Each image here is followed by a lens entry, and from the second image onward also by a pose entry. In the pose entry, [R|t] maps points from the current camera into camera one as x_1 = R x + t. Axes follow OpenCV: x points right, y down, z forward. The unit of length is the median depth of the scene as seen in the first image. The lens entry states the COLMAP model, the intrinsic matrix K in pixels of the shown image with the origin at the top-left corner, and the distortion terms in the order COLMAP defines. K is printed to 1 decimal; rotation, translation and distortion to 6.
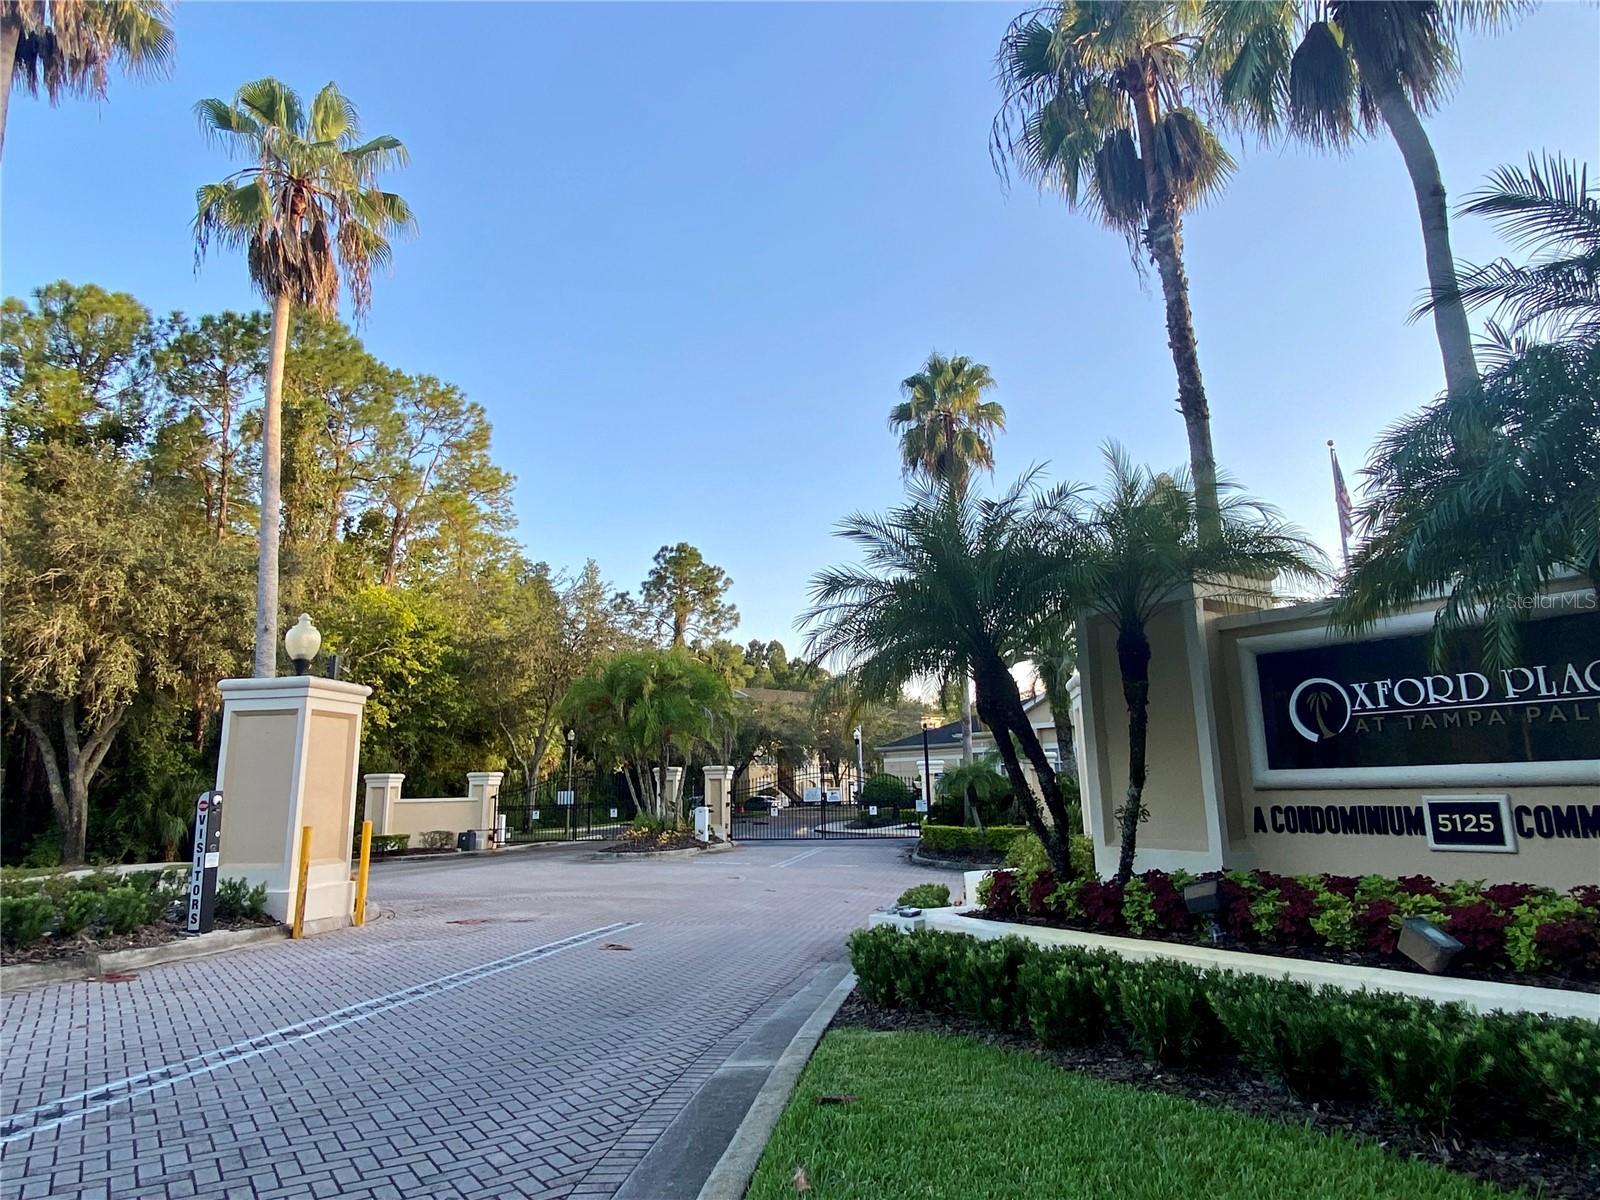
lens RADIAL K [[1018.0, 0, 792.5], [0, 1018.0, 593.6], [0, 0, 1]] dist [0.059166, -0.036702]
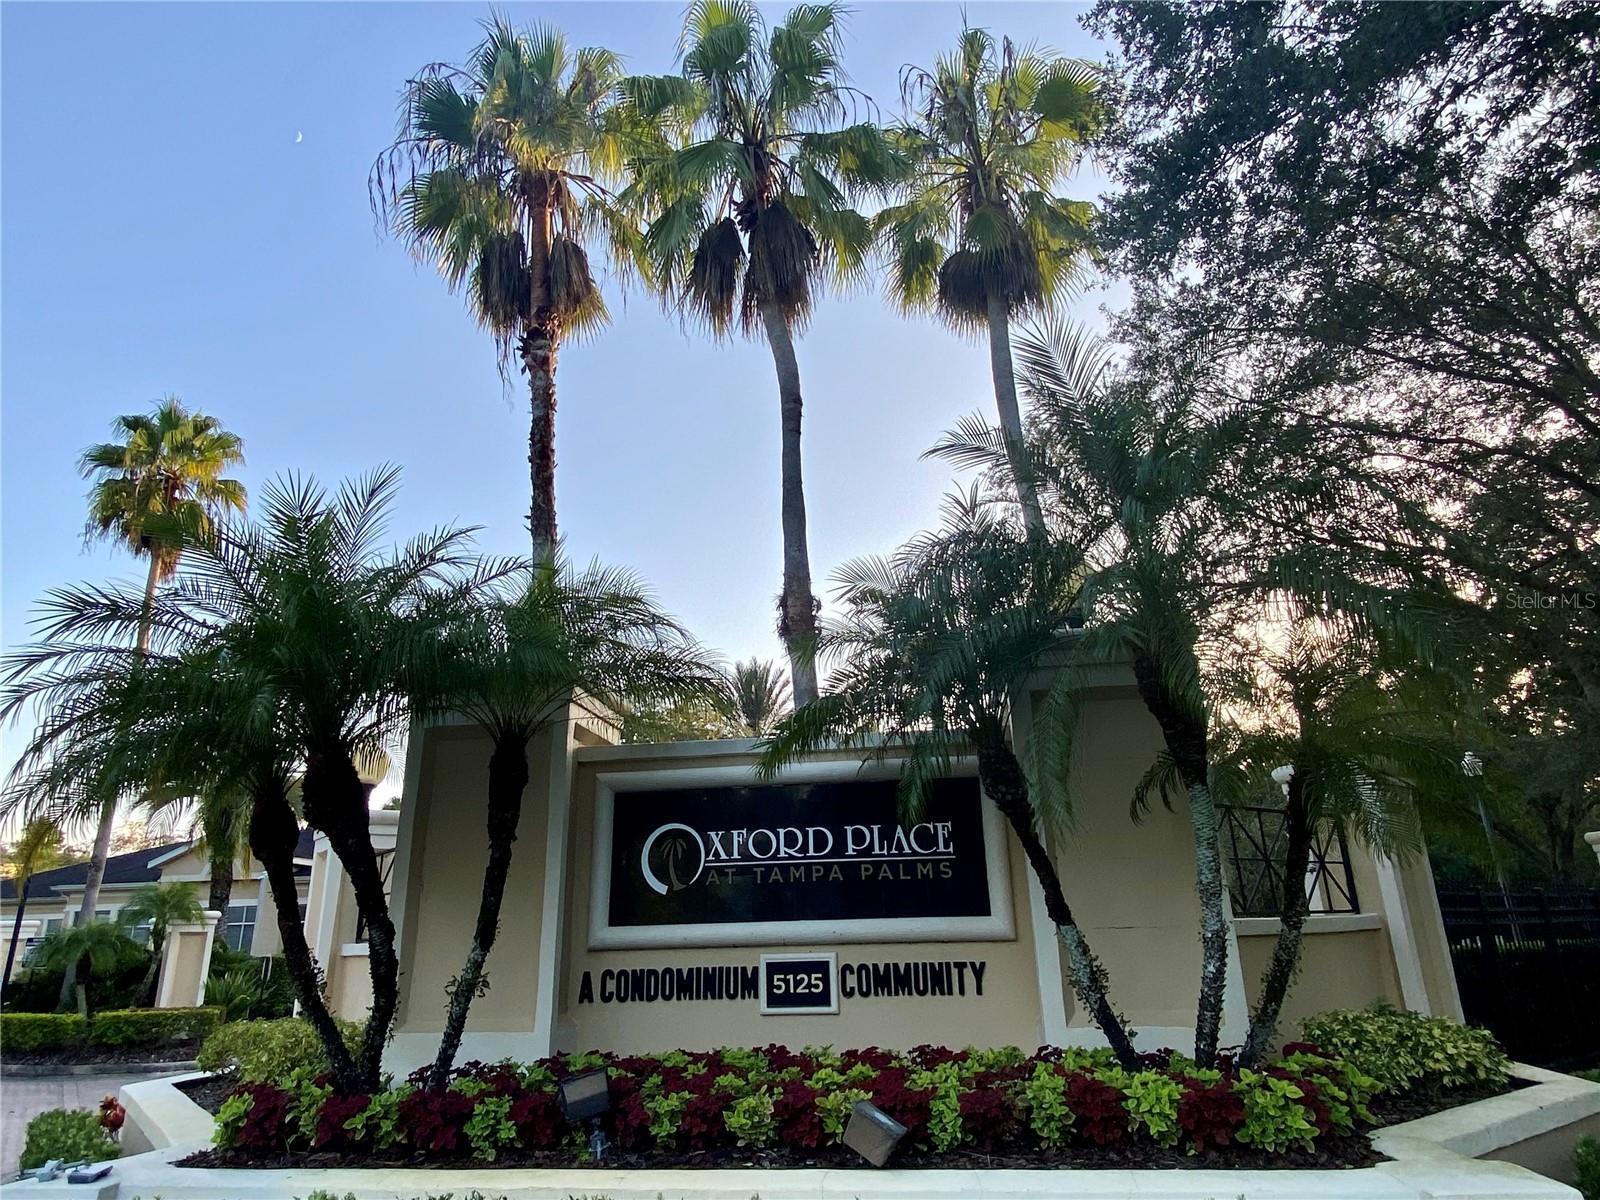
lens RADIAL K [[1018.0, 0, 825.3], [0, 1018.0, 578.0], [0, 0, 1]] dist [0.059166, -0.036702]
pose [[0.701241, 0.243340, 0.670109, -0.070996], [-0.131382, 0.967955, -0.214012, 0.046801], [-0.700714, 0.062033, 0.710741, 0.232253]]
